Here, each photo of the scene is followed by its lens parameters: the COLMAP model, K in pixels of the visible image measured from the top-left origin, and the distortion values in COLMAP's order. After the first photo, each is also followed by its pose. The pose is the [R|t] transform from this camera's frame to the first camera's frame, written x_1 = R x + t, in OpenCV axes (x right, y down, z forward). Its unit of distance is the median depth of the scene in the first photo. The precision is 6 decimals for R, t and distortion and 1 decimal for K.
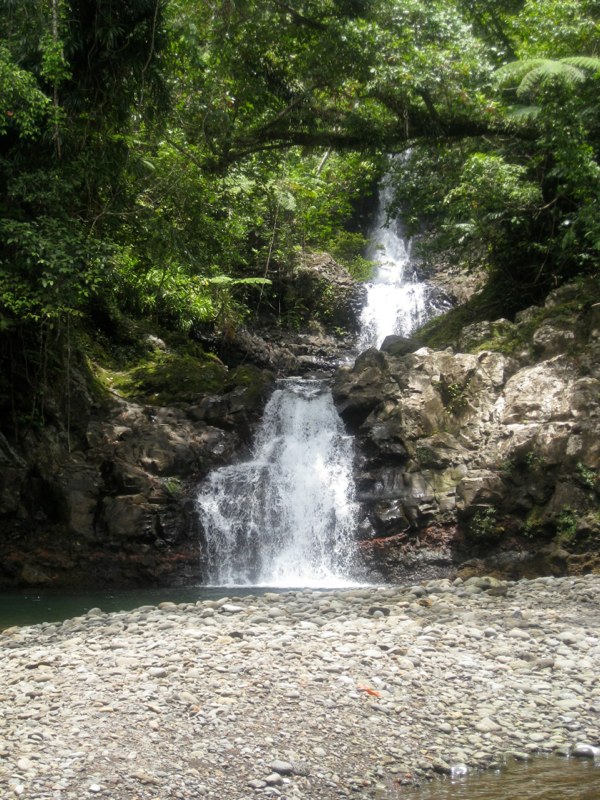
lens RADIAL K [[1659.4, 0, 299.7], [0, 1659.4, 400.1], [0, 0, 1]] dist [-0.080197, 0.000000]
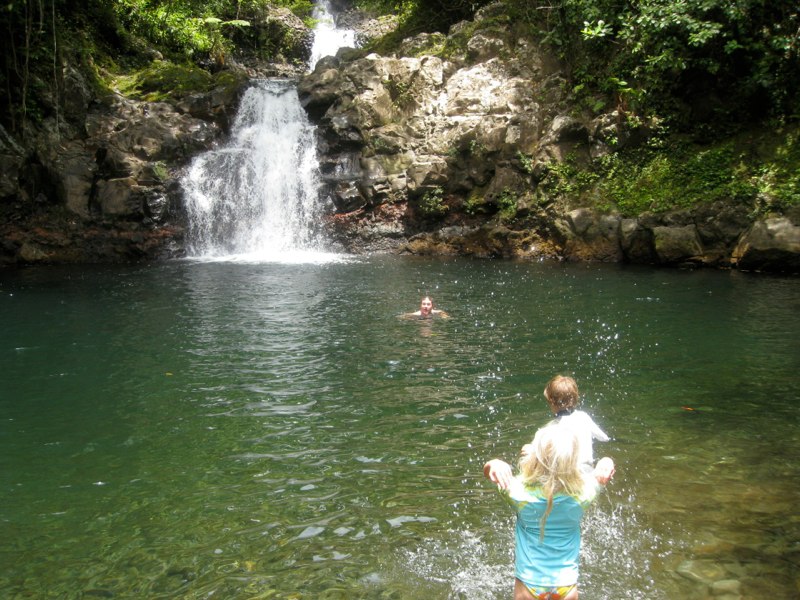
lens RADIAL K [[810.8, 0, 402.6], [0, 810.8, 300.1], [0, 0, 1]] dist [-0.132631, 0.000000]
pose [[0.987144, -0.021056, 0.158442, -0.000236], [-0.013902, 0.976217, 0.216348, 0.018289], [-0.159230, -0.215769, 0.963374, 0.423456]]
